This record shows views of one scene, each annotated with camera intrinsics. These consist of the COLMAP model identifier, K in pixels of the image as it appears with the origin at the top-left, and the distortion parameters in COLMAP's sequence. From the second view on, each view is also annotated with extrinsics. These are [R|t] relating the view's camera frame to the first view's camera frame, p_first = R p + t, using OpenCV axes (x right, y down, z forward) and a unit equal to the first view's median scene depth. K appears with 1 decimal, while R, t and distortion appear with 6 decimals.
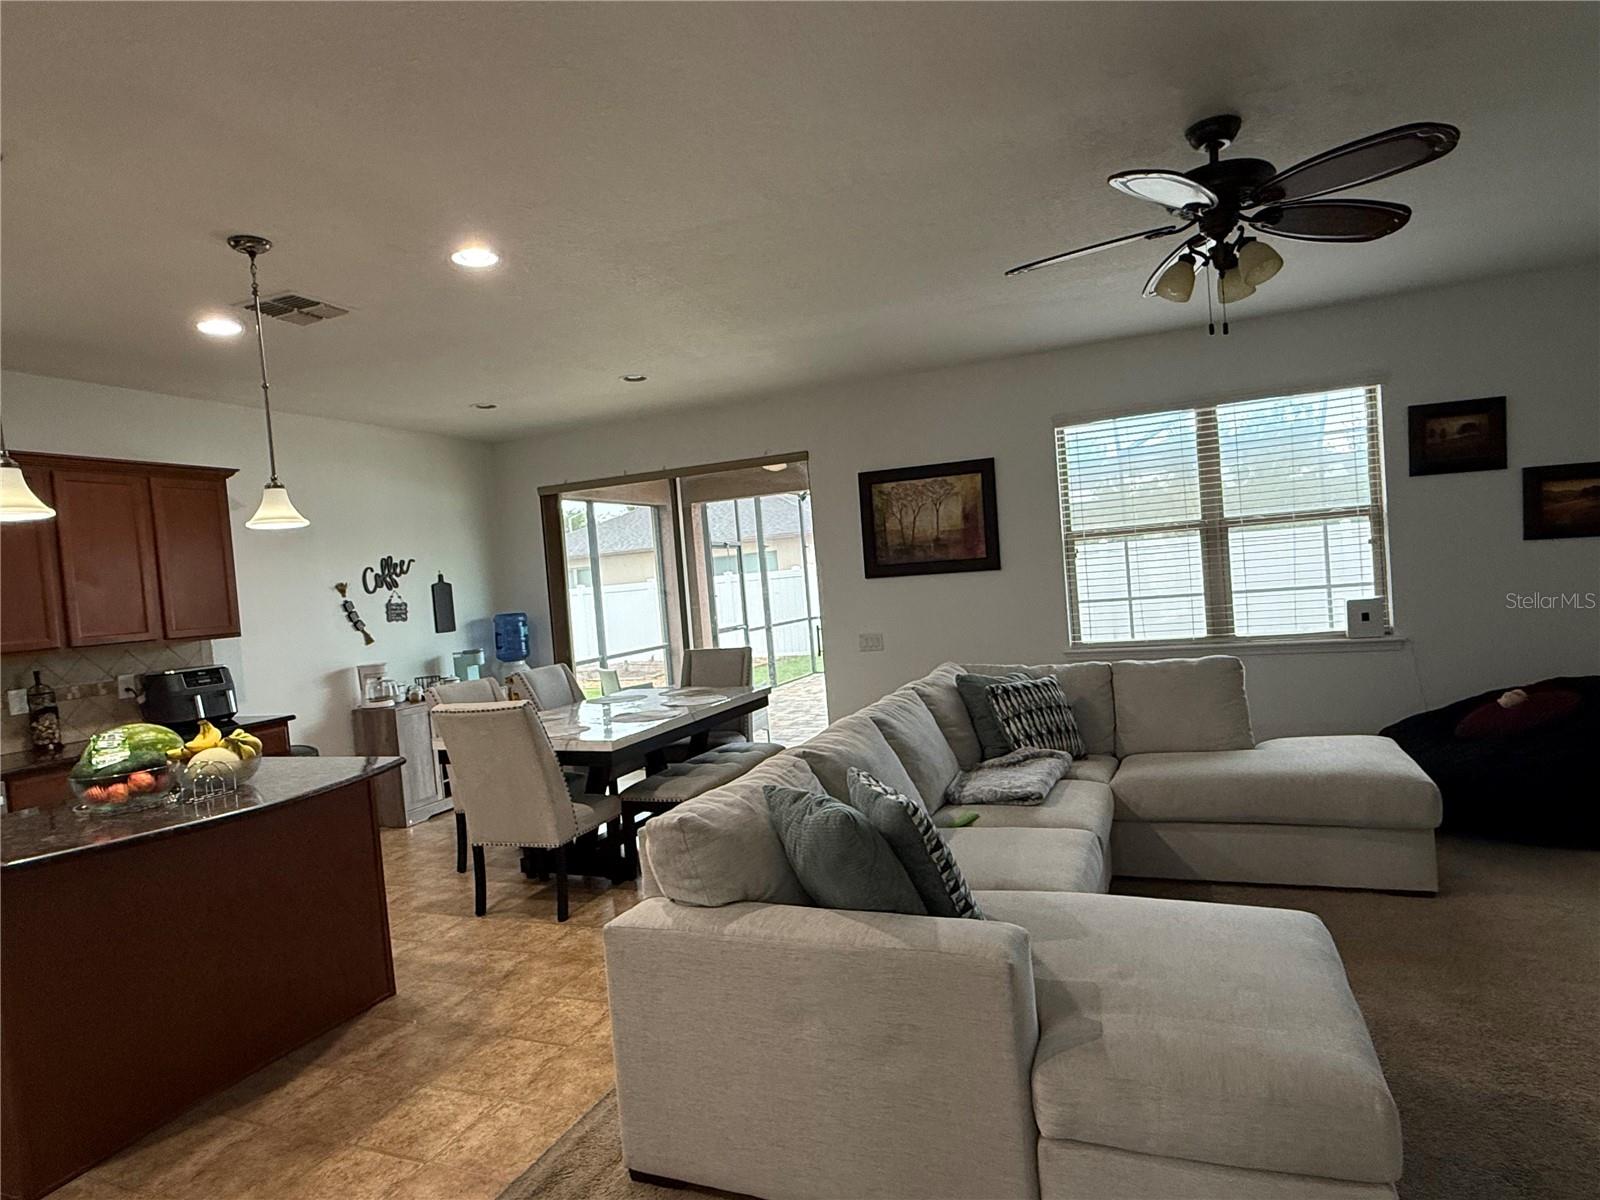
lens RADIAL K [[924.2, 0, 801.6], [0, 924.2, 603.7], [0, 0, 1]] dist [0.012534, -0.003982]
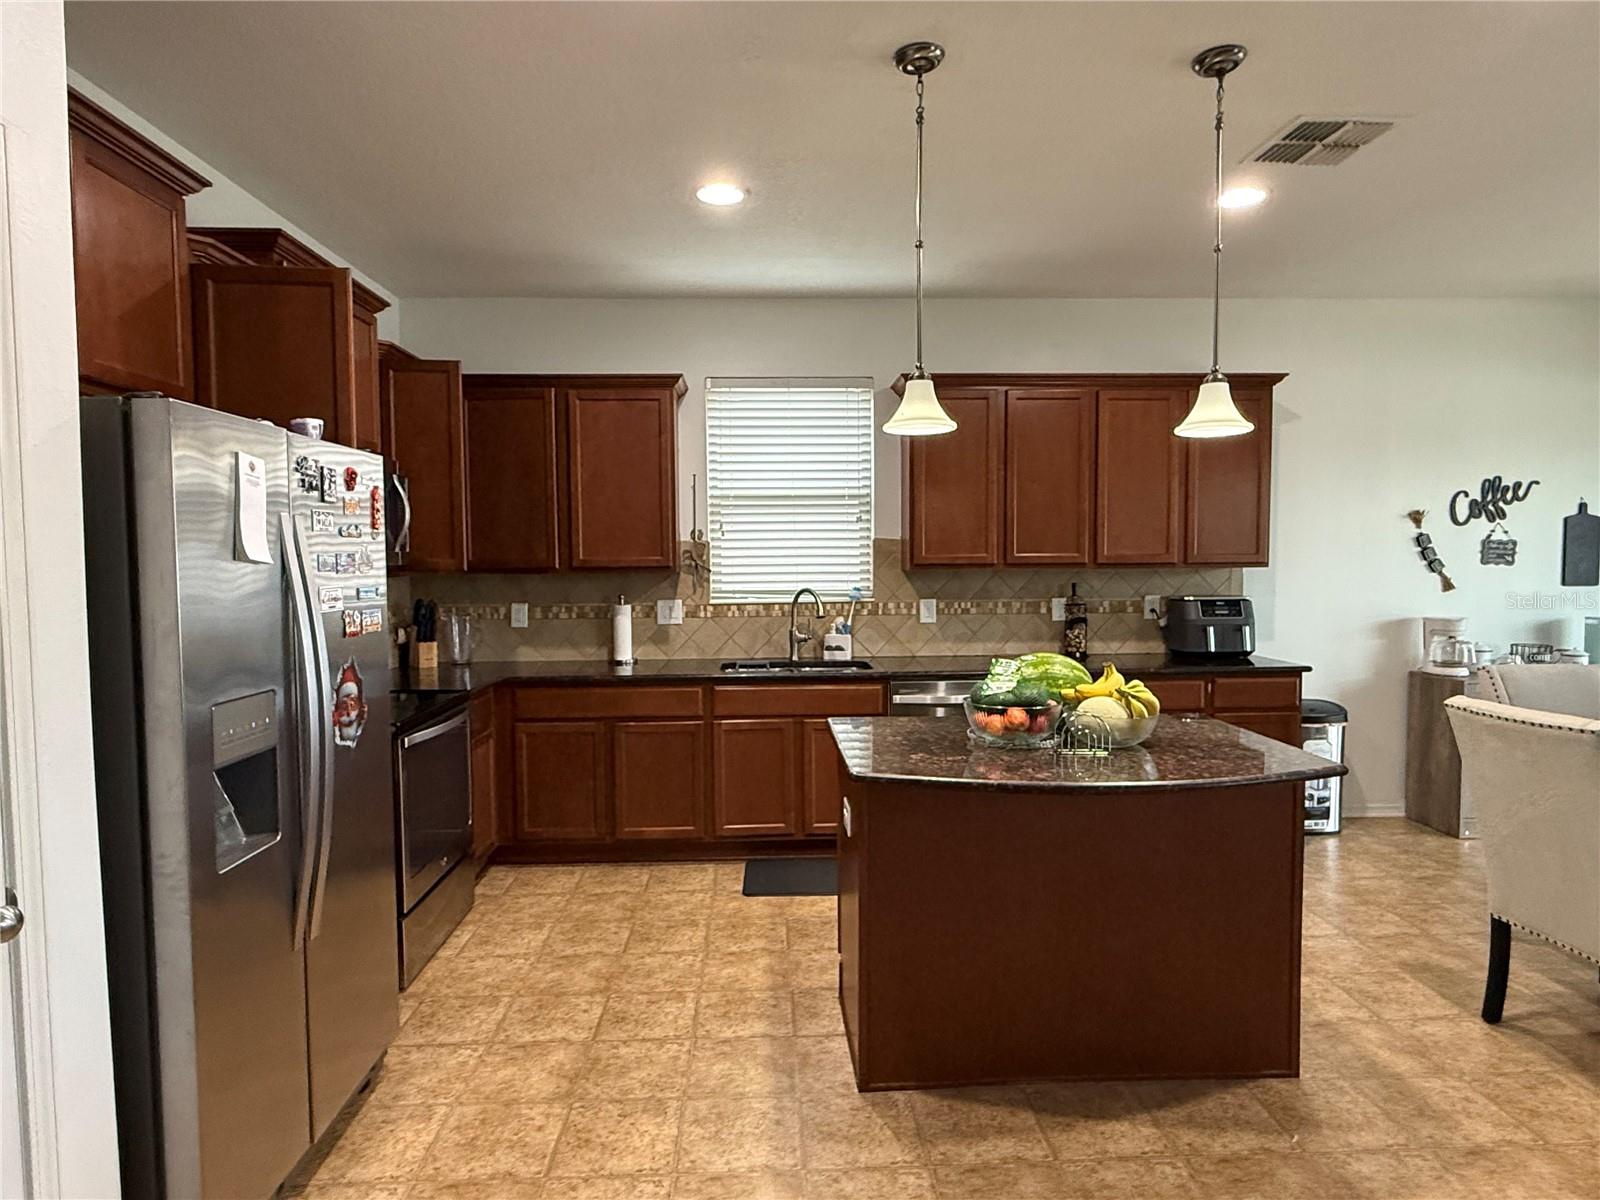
lens RADIAL K [[924.2, 0, 794.8], [0, 924.2, 608.0], [0, 0, 1]] dist [0.012534, -0.003982]
pose [[0.417371, 0.130354, -0.899338, 0.005149], [-0.051786, 0.991462, 0.119674, -0.009749], [0.907260, -0.003376, 0.420557, 0.260328]]
